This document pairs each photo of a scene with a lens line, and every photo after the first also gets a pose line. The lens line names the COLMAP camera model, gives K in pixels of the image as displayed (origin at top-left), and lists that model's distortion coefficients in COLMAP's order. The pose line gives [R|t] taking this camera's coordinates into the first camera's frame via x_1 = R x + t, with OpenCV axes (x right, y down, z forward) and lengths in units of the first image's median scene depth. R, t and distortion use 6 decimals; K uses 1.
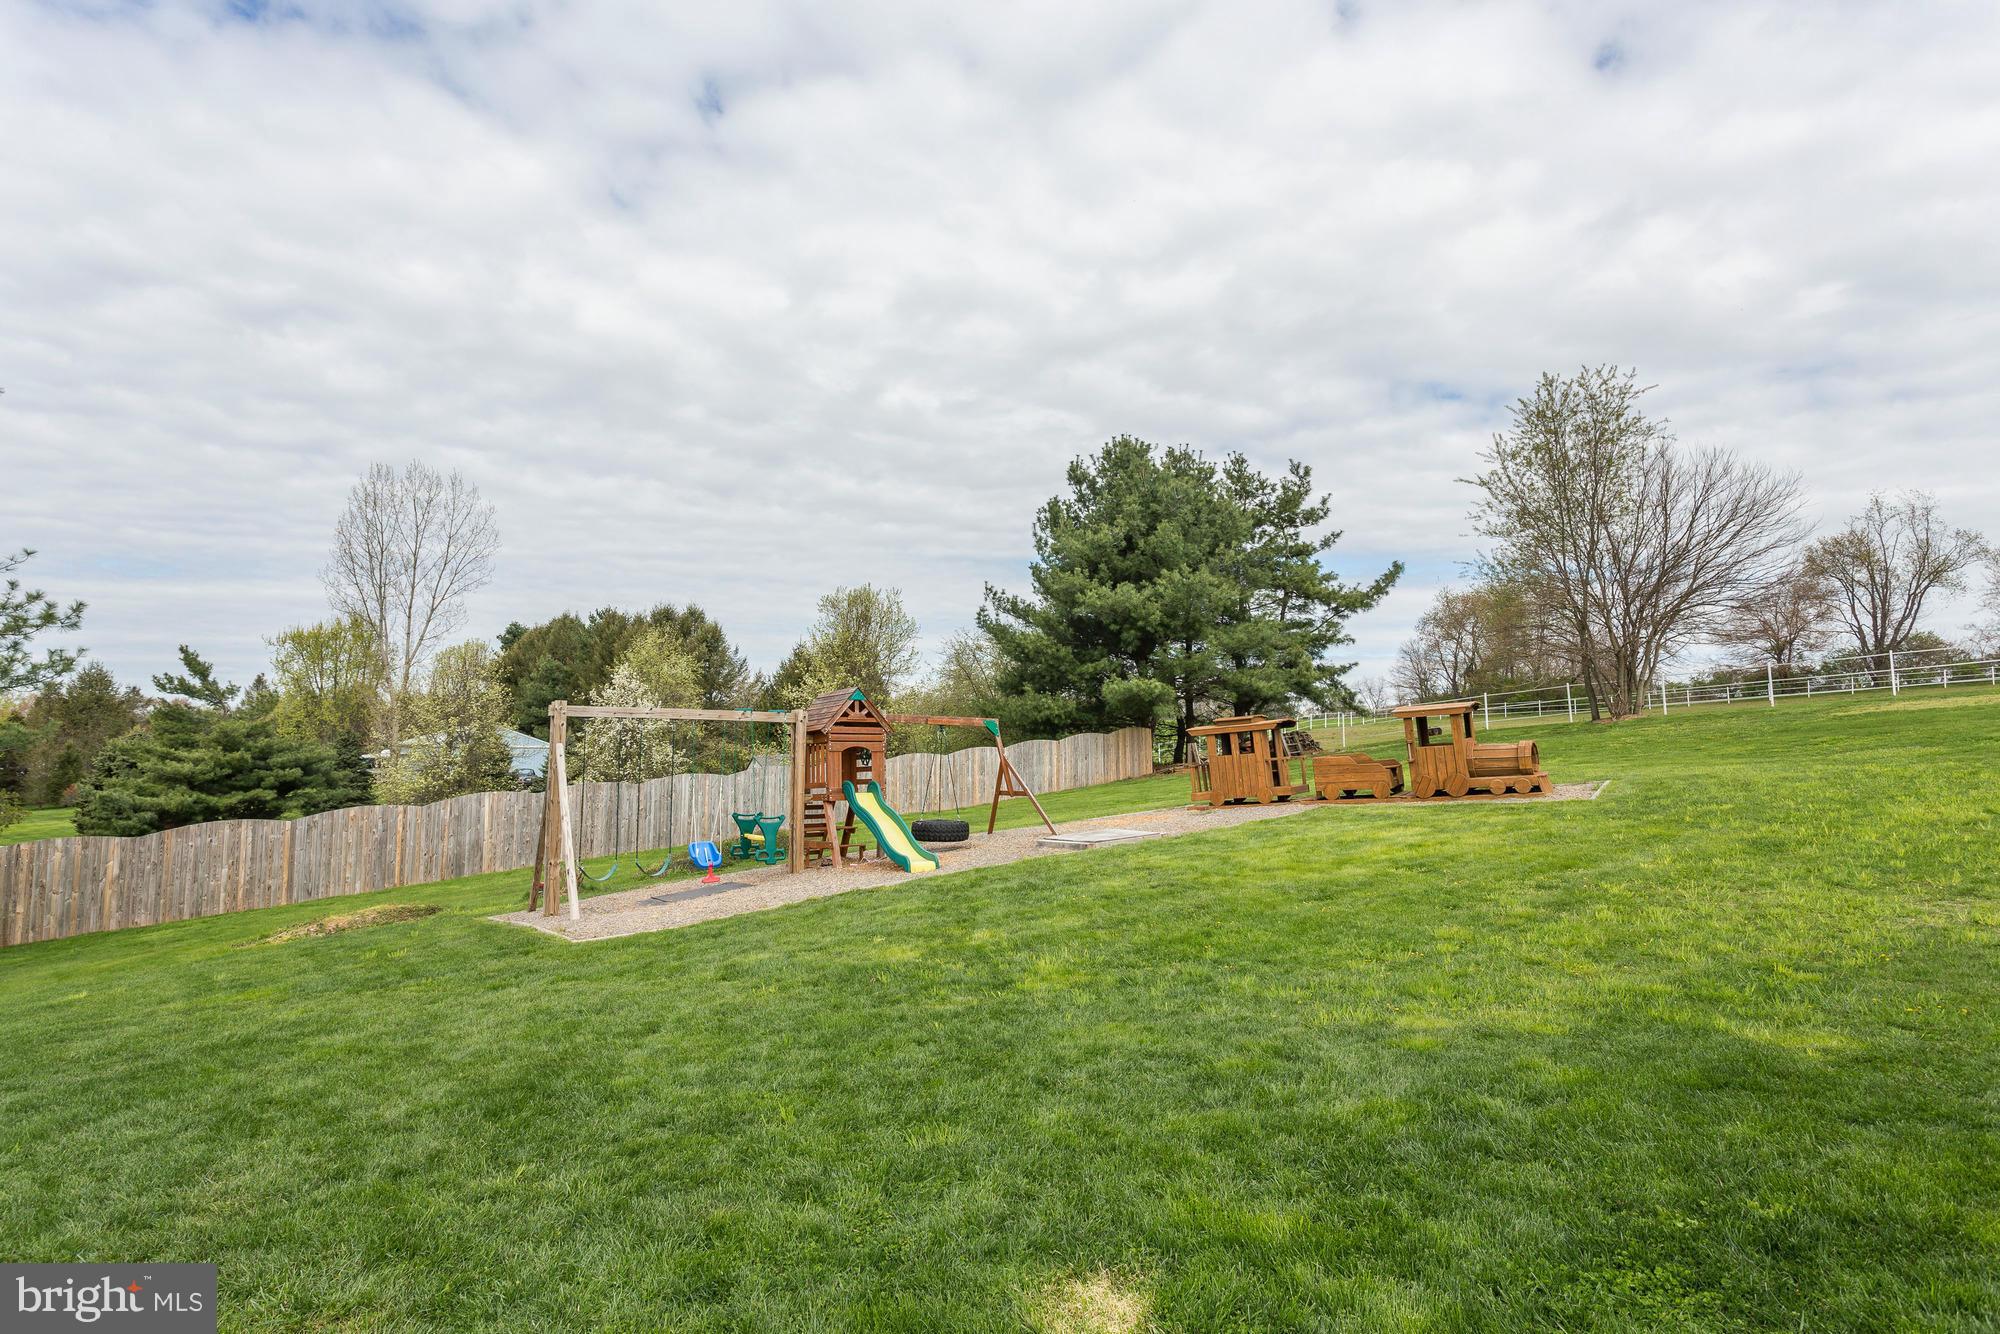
lens RADIAL K [[1126.0, 0, 991.3], [0, 1126.0, 658.7], [0, 0, 1]] dist [-0.012929, 0.001620]
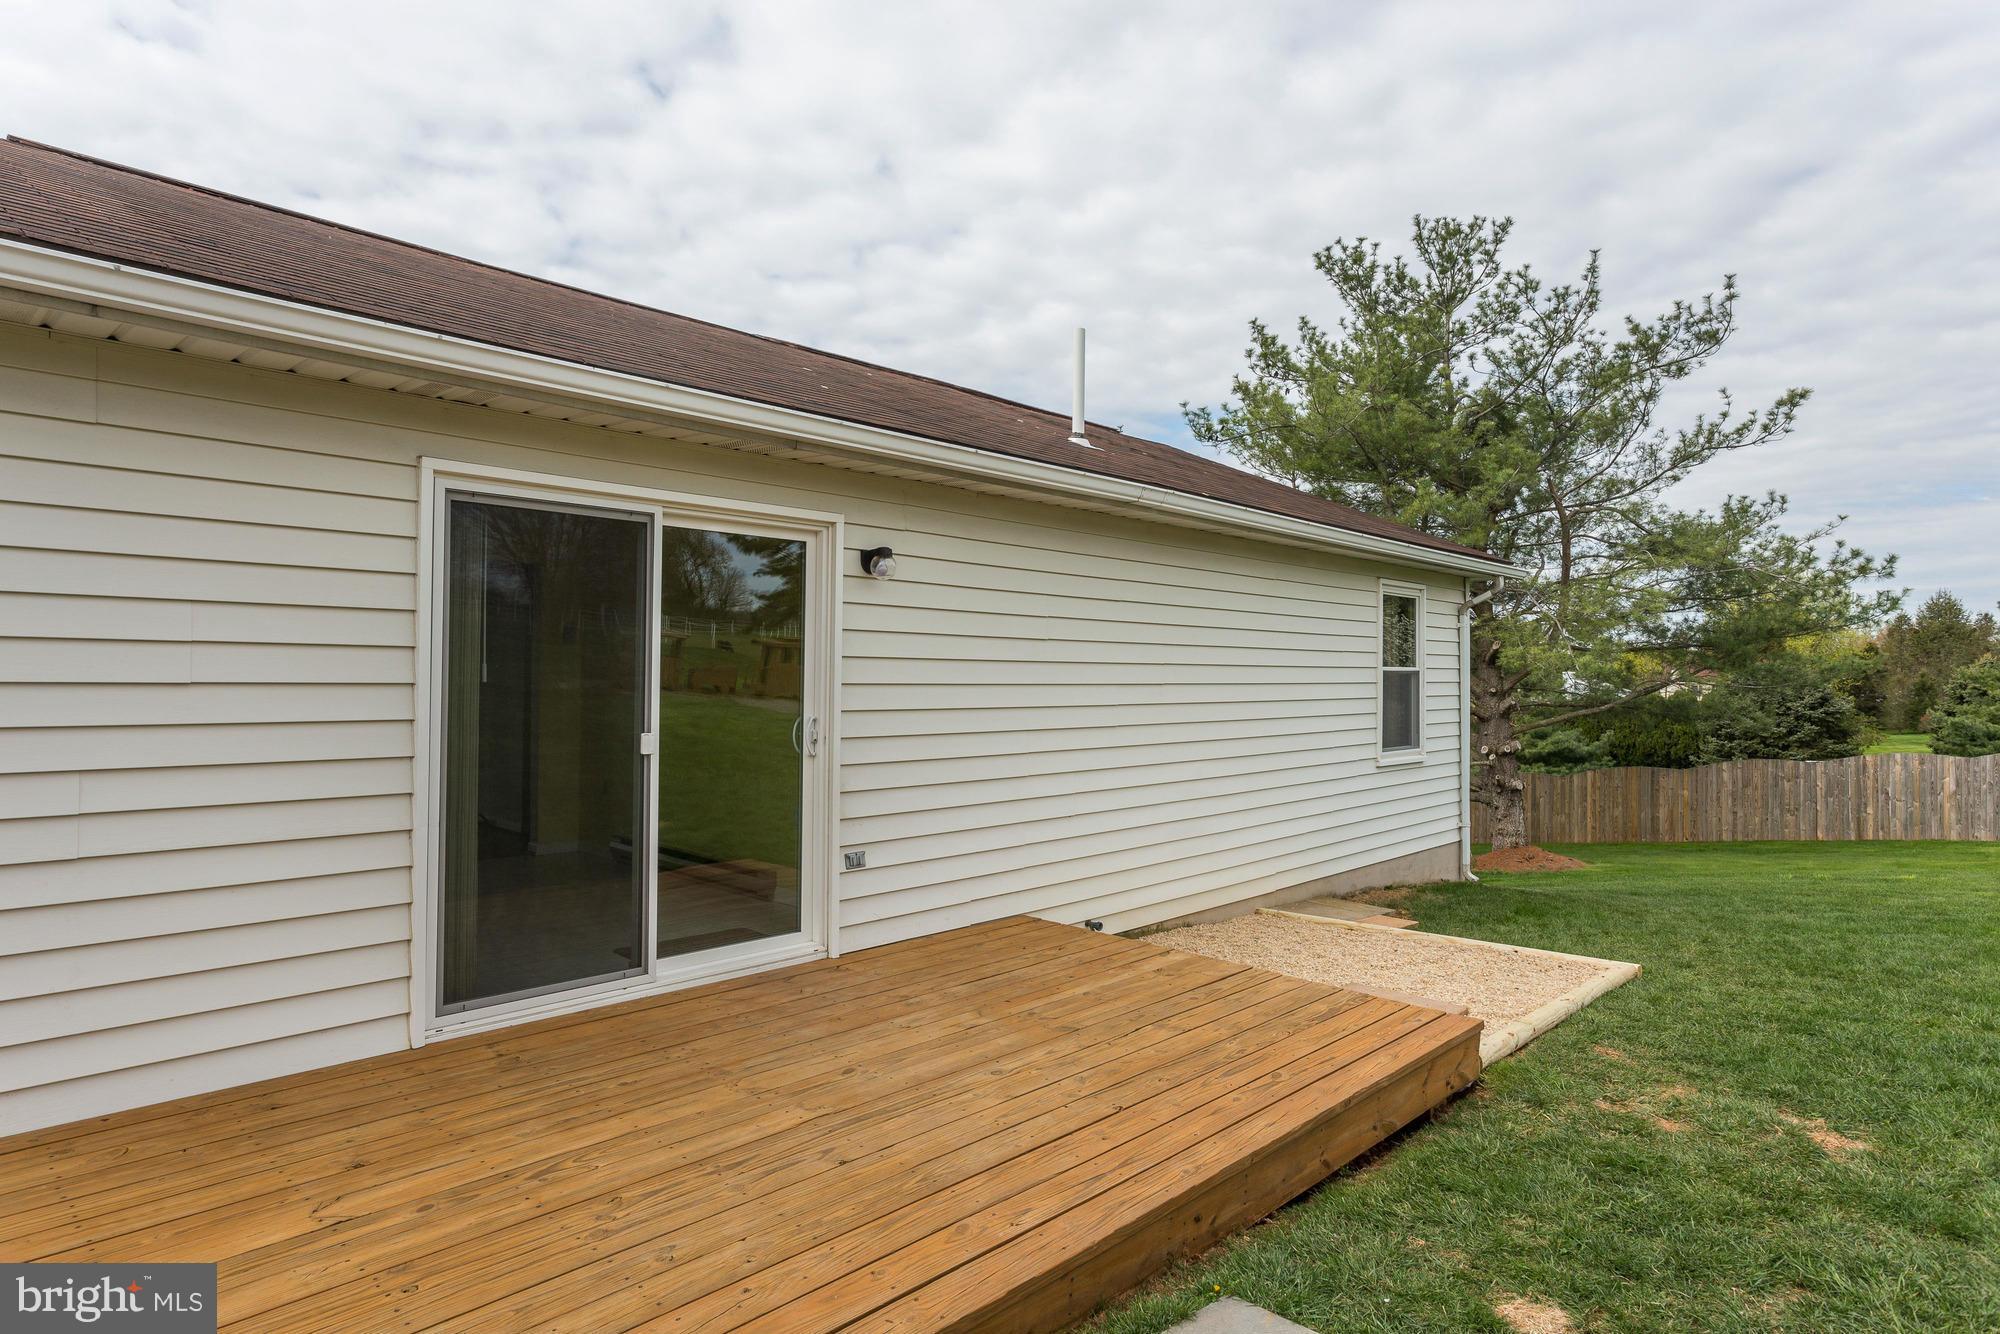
lens RADIAL K [[1104.2, 0, 998.1], [0, 1104.2, 664.5], [0, 0, 1]] dist [0.002233, 0.000495]
pose [[0.181117, -0.011315, -0.983396, 0.062664], [0.079248, 0.996850, 0.003126, -0.004606], [0.980263, -0.078498, 0.181443, -0.058281]]
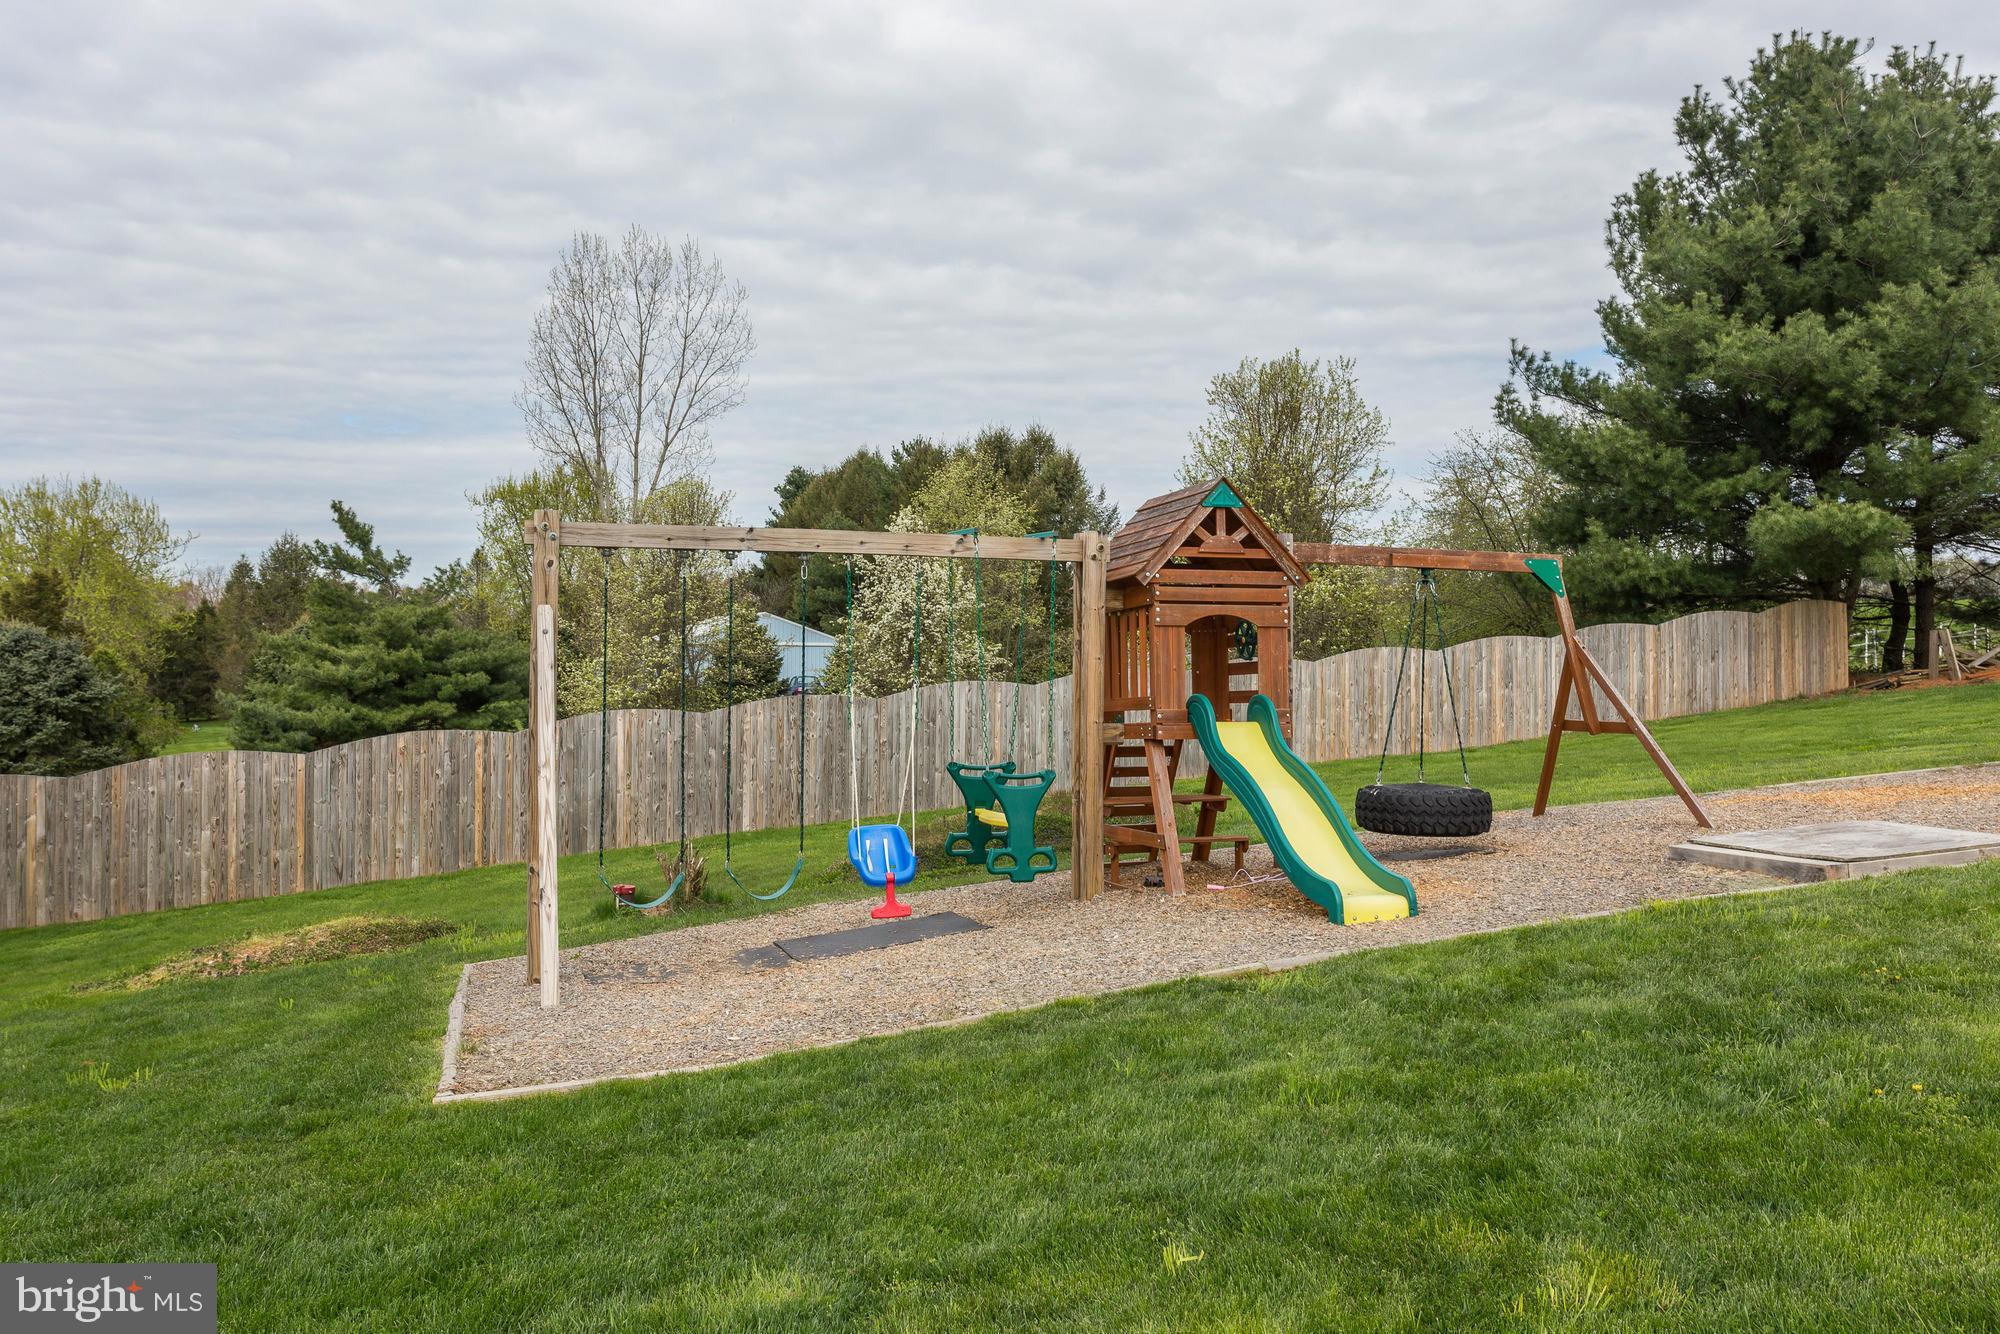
lens RADIAL K [[1649.4, 0, 980.9], [0, 1649.4, 652.4], [0, 0, 1]] dist [-0.003543, 0.019992]
pose [[0.951970, 0.001496, -0.306187, -0.005779], [0.023209, 0.996759, 0.077031, 0.017326], [0.305310, -0.080438, 0.948850, 0.155558]]
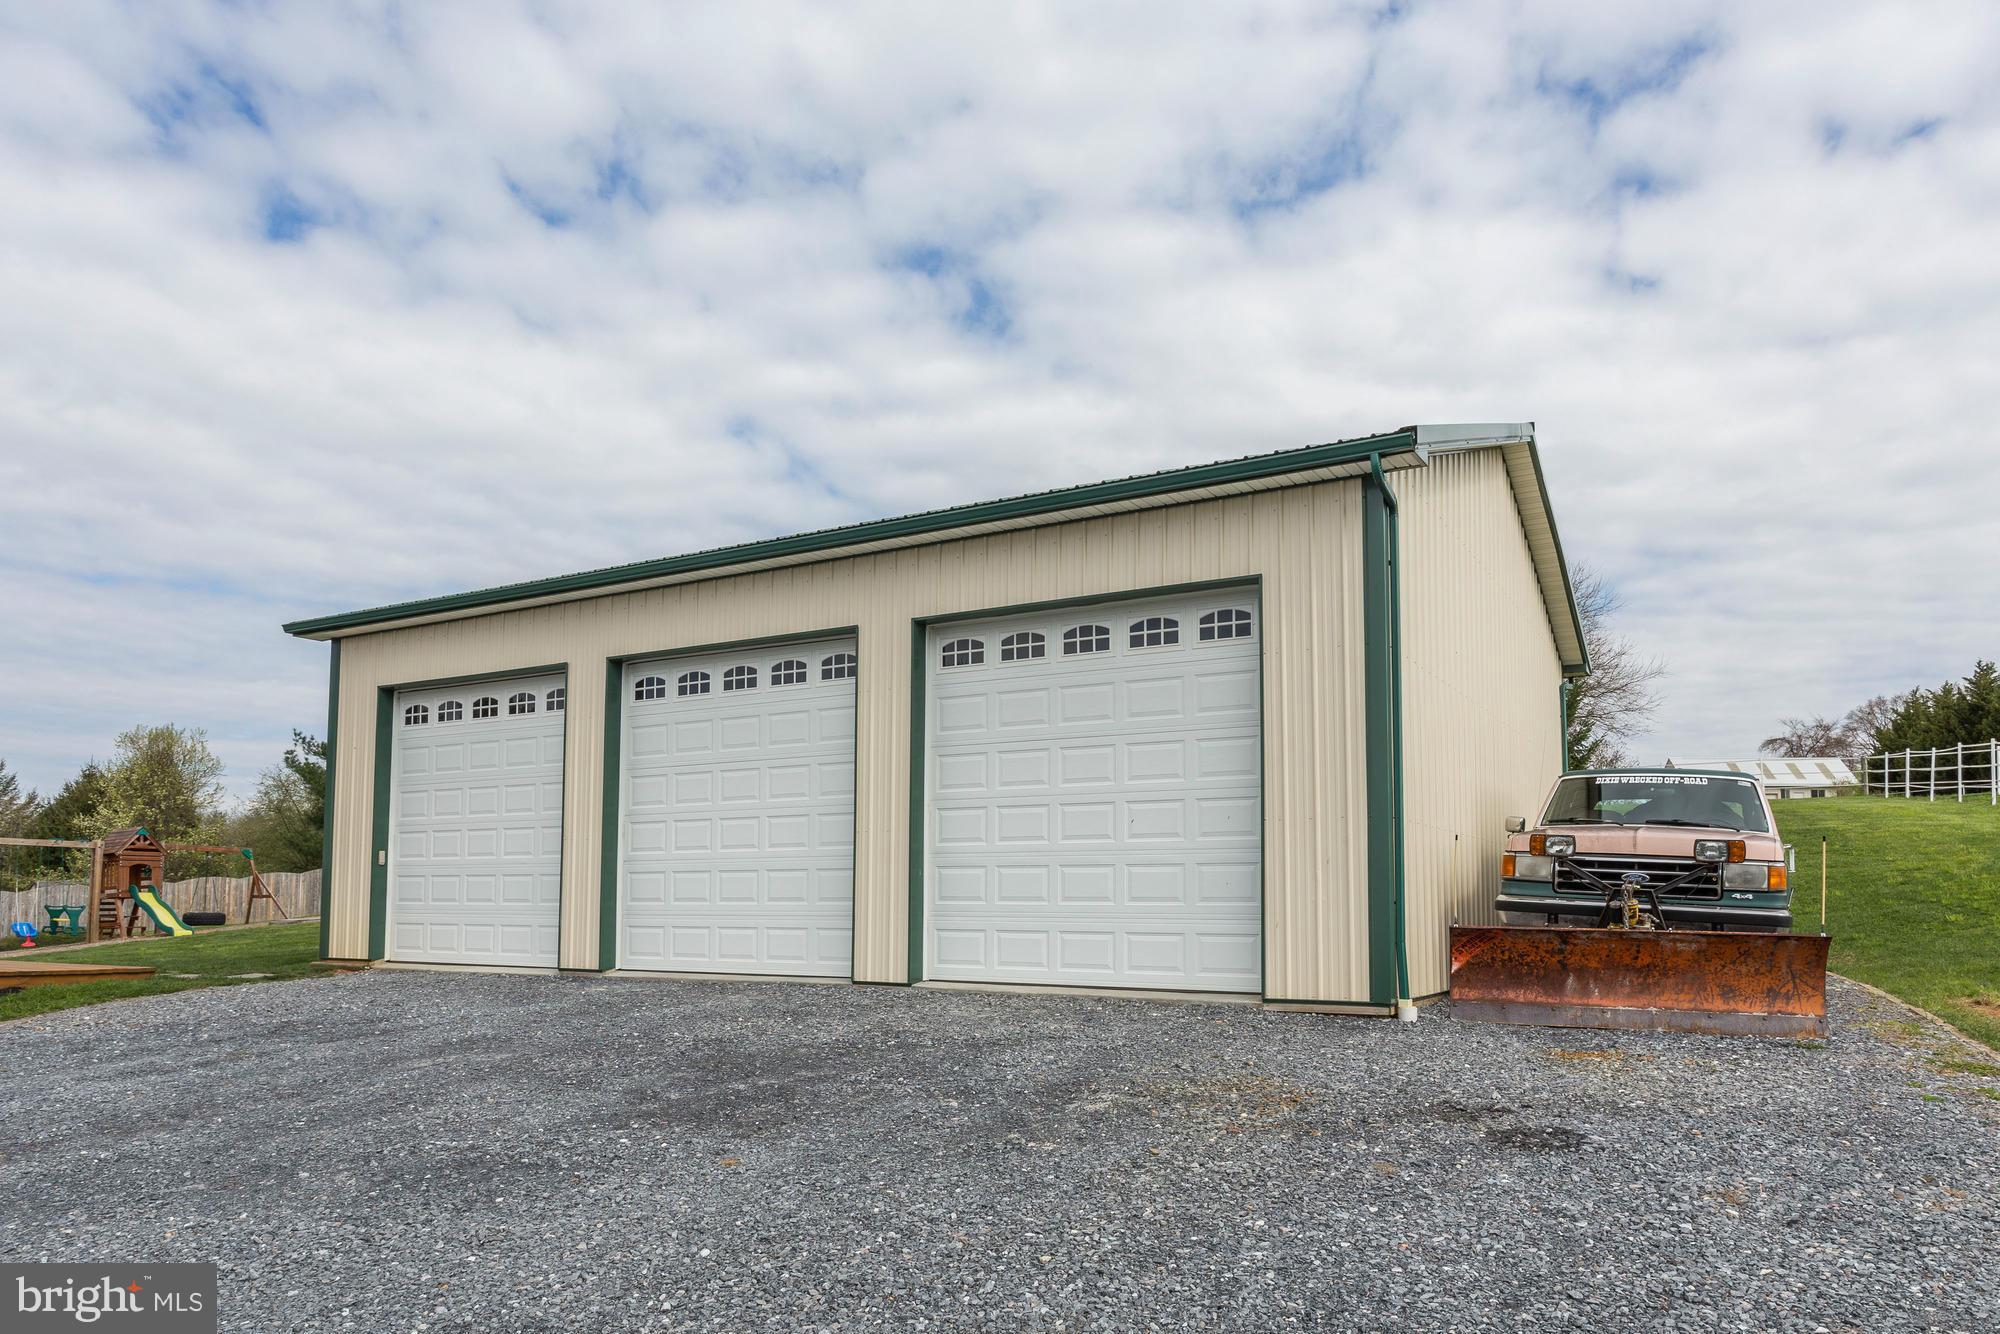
lens RADIAL K [[1284.5, 0, 1011.3], [0, 1284.5, 815.8], [0, 0, 1]] dist [0.000102, 0.001678]
pose [[0.896732, 0.030421, 0.441527, 0.076333], [-0.040298, 0.999103, 0.013008, -0.026948], [-0.440736, -0.029457, 0.897153, -0.497352]]
